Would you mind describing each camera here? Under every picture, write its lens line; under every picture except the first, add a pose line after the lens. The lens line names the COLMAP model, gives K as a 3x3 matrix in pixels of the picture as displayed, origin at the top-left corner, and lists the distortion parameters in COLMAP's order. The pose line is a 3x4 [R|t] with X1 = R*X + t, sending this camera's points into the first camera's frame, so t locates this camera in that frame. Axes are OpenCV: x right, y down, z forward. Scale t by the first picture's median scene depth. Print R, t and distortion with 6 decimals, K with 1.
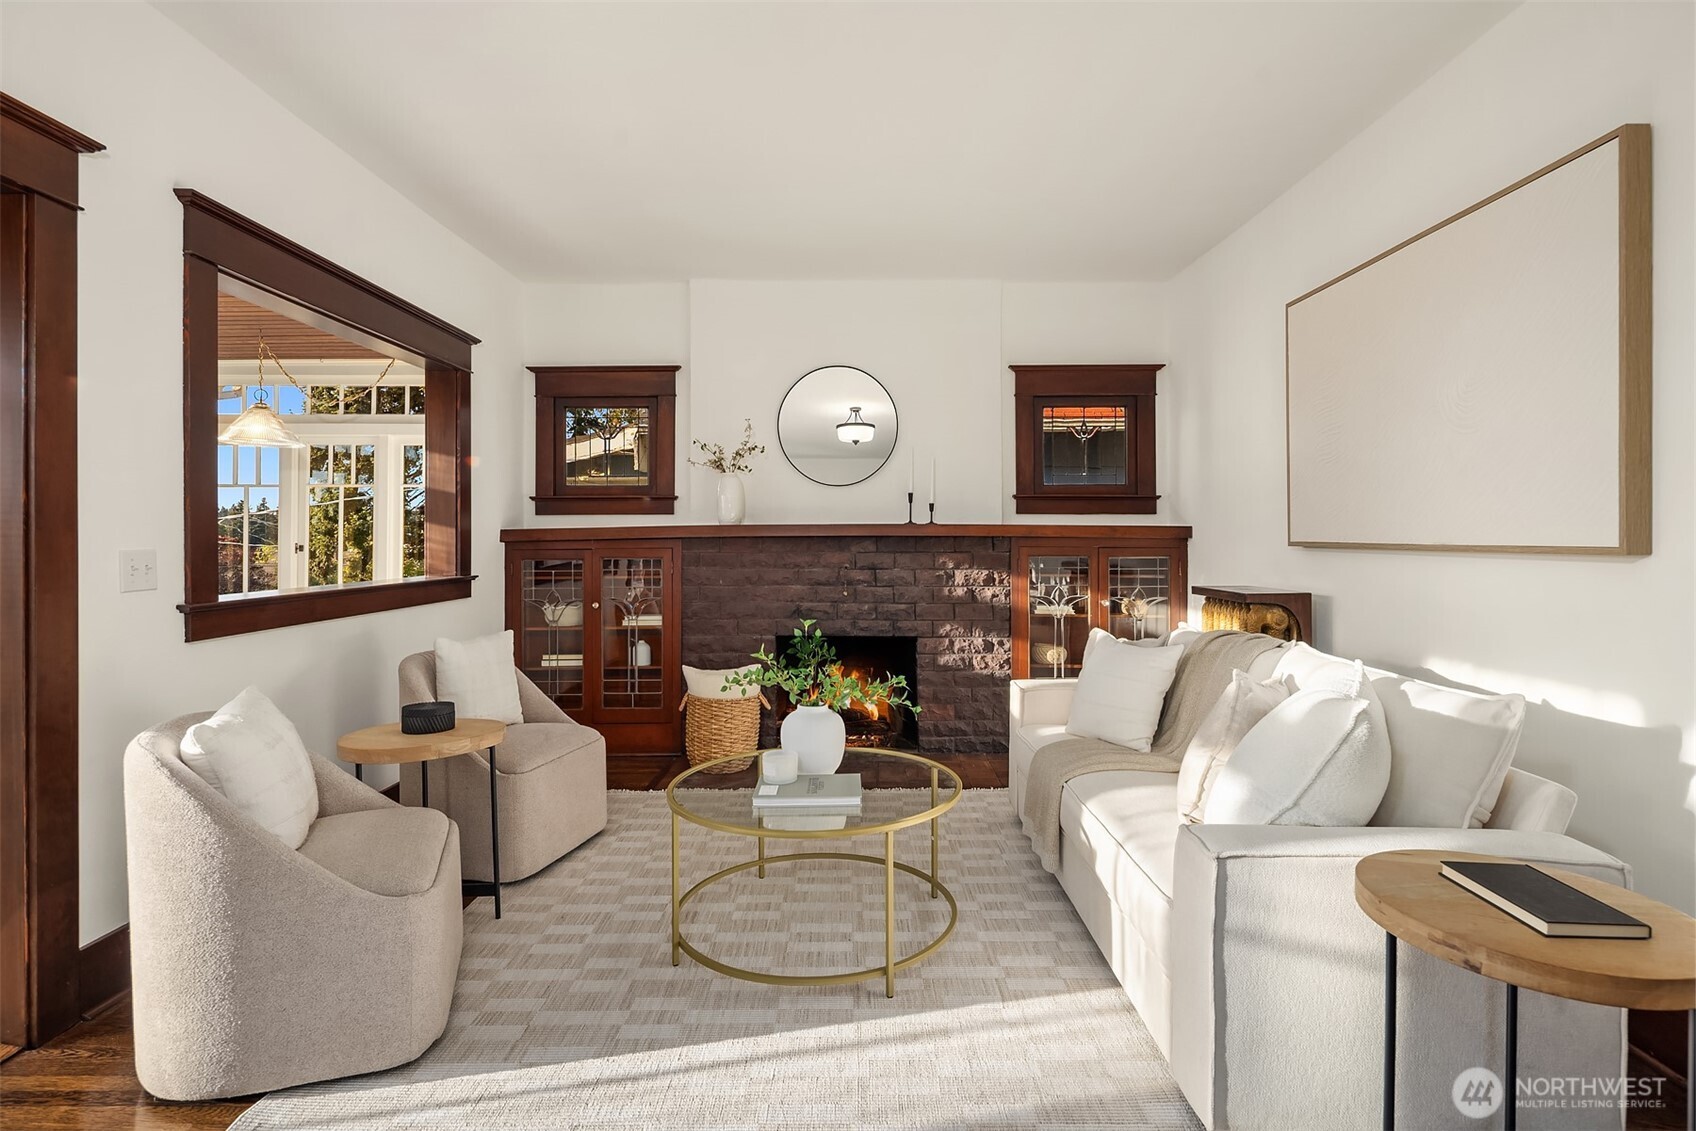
lens RADIAL K [[823.0, 0, 851.0], [0, 823.0, 539.8], [0, 0, 1]] dist [0.003156, -0.000968]
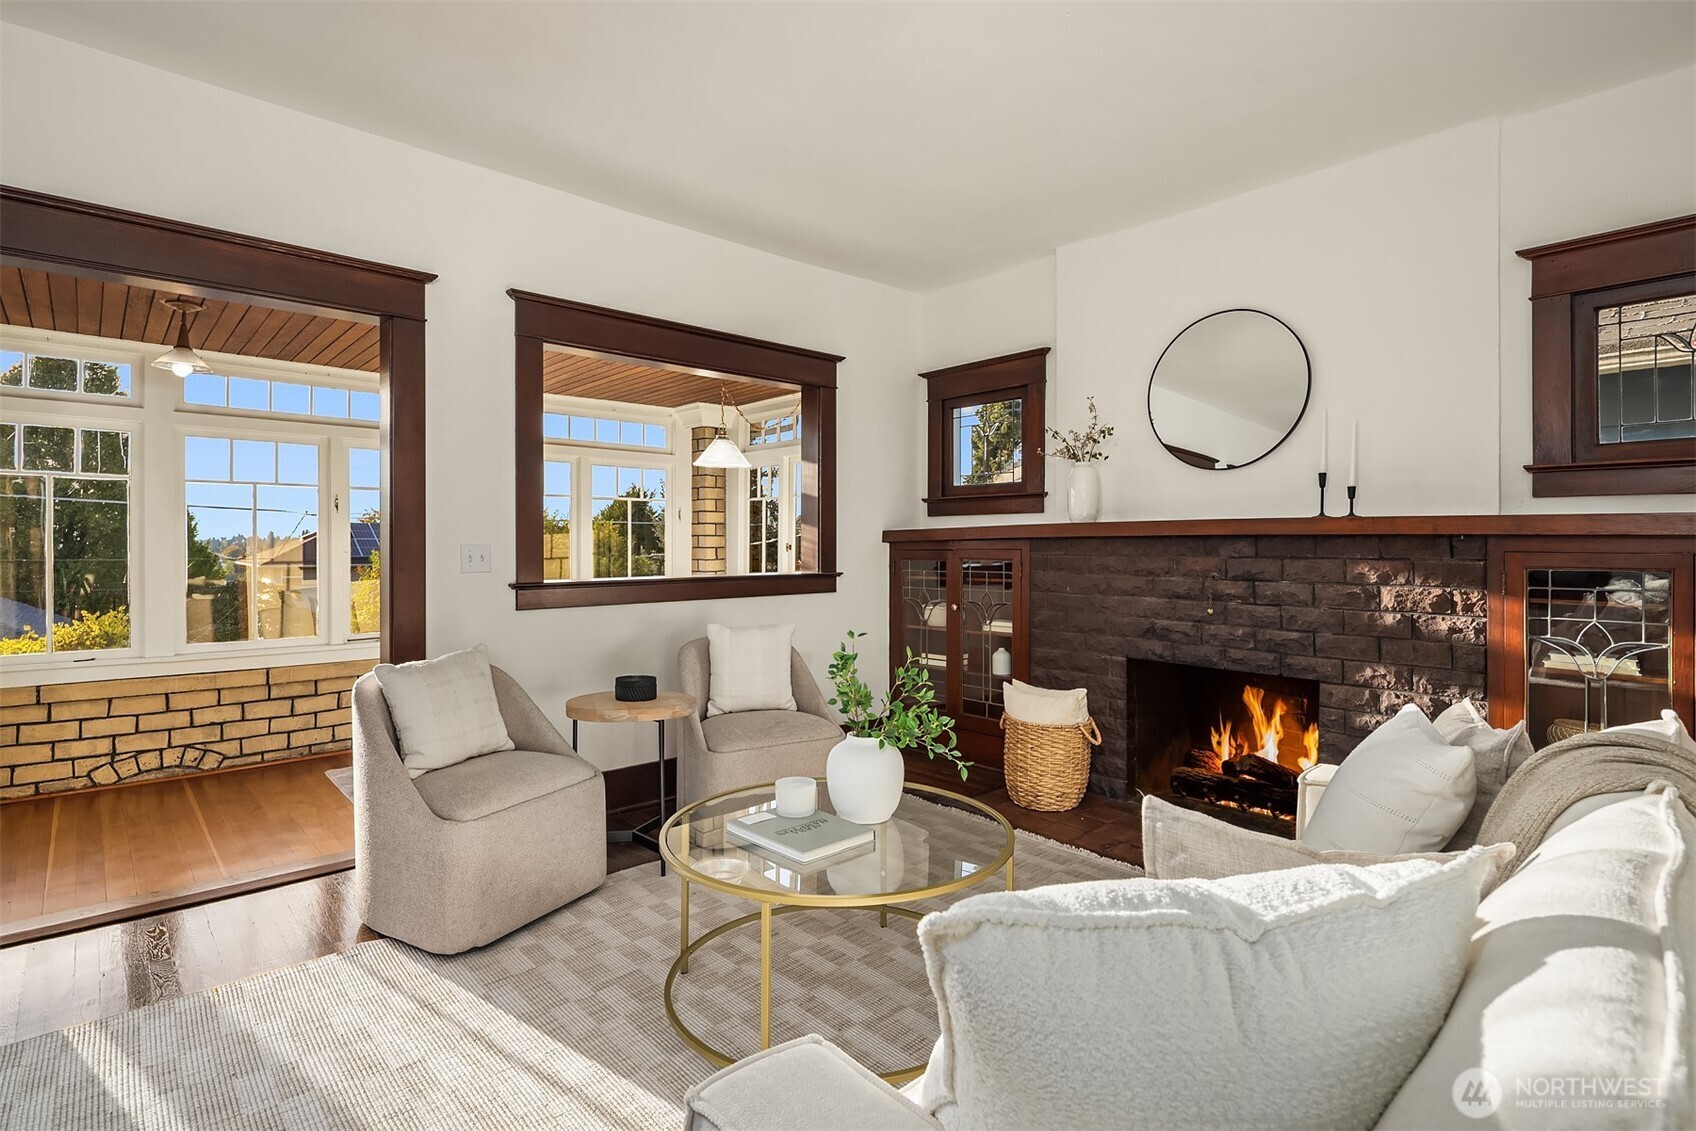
lens RADIAL K [[823.0, 0, 851.0], [0, 823.0, 539.8], [0, 0, 1]] dist [0.003156, -0.000968]
pose [[0.678713, -0.000530, -0.734403, 0.323231], [-0.002870, 0.999990, -0.003373, 0.003099], [0.734398, 0.004397, 0.678705, 0.243442]]
